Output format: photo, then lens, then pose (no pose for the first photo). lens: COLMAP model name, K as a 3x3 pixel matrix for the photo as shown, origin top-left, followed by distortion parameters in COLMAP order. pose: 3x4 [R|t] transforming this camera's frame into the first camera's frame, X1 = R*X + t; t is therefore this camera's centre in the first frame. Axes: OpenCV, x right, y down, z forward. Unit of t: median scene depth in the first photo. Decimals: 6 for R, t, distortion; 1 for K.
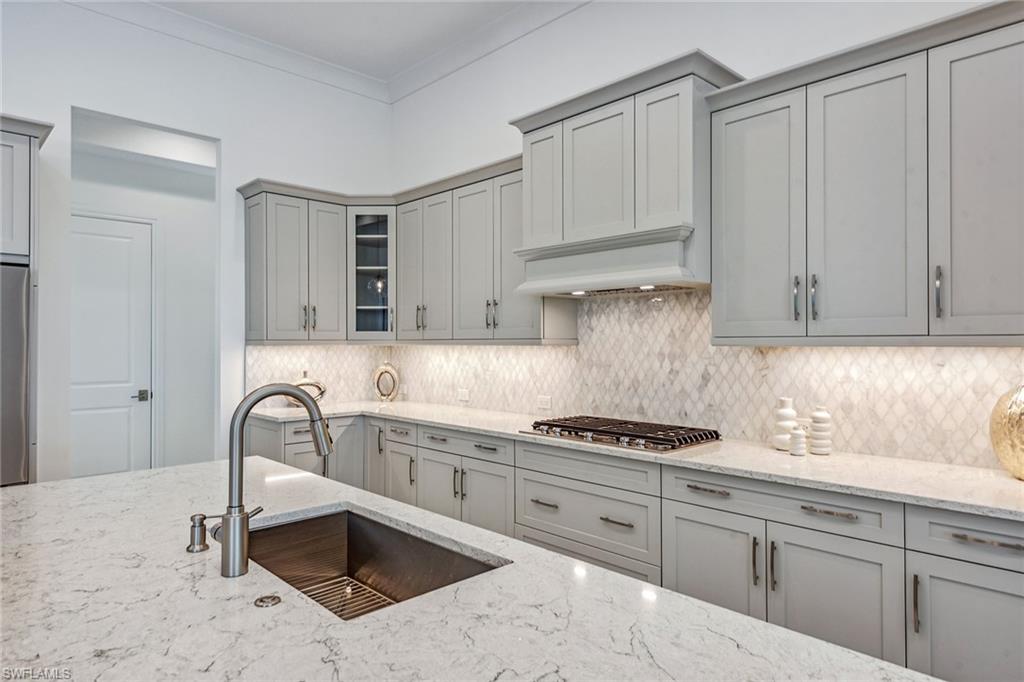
lens RADIAL K [[603.9, 0, 514.8], [0, 603.9, 343.1], [0, 0, 1]] dist [0.005829, 0.001267]
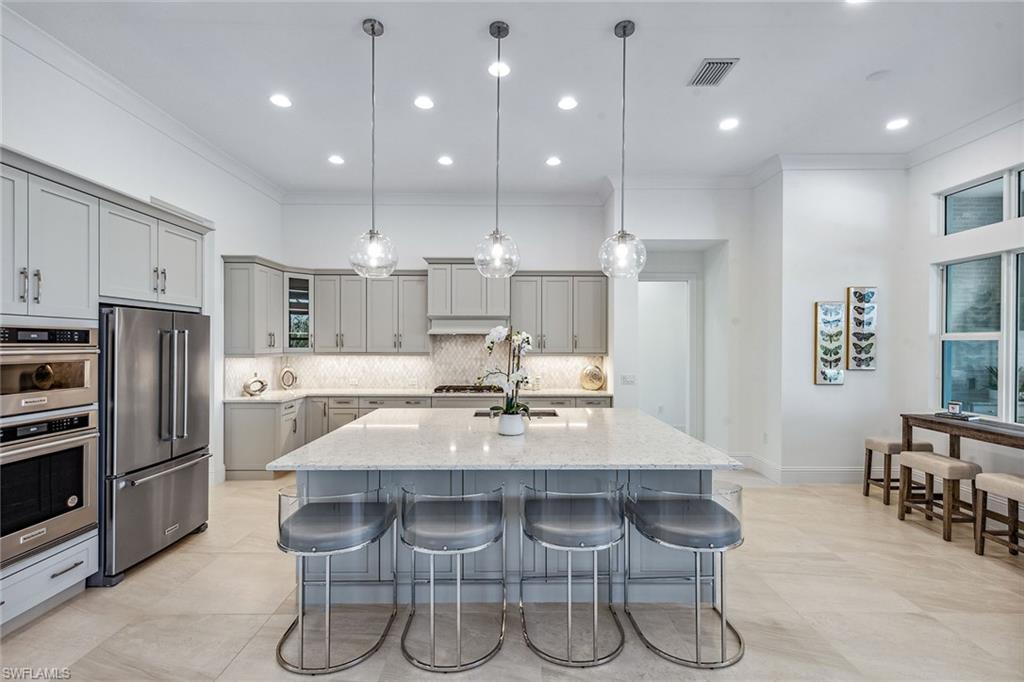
lens RADIAL K [[448.7, 0, 508.7], [0, 448.7, 341.2], [0, 0, 1]] dist [0.018227, -0.000646]
pose [[0.695650, 0.005771, 0.718358, -0.945711], [-0.003772, 0.999983, -0.004381, -0.043394], [-0.718371, 0.000338, 0.695660, -0.383538]]
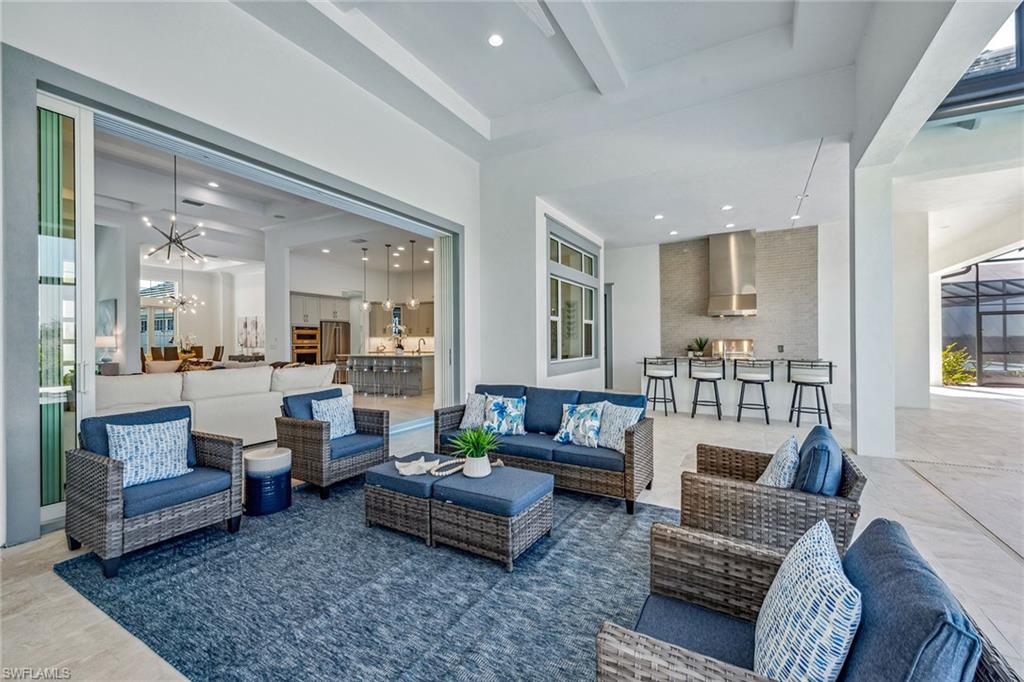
lens RADIAL K [[402.8, 0, 512.0], [0, 402.8, 343.0], [0, 0, 1]] dist [0.005988, -0.000735]
pose [[0.963397, -0.008553, 0.267941, -0.283990], [0.006583, 0.999944, 0.008250, 0.040489], [-0.267997, -0.006184, 0.963400, -2.701595]]
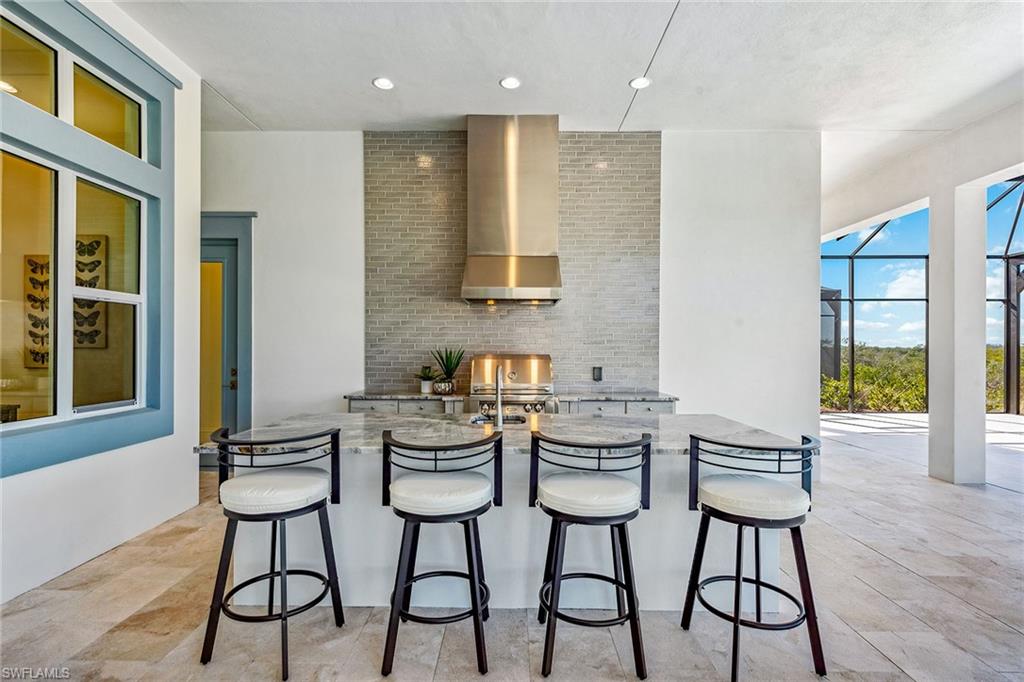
lens RADIAL K [[501.9, 0, 511.7], [0, 501.9, 344.8], [0, 0, 1]] dist [0.003406, 0.000155]
pose [[0.698252, 0.005804, 0.715829, 0.674059], [-0.007274, 0.999973, -0.001012, 0.021626], [-0.715815, -0.004500, 0.698275, -1.666940]]
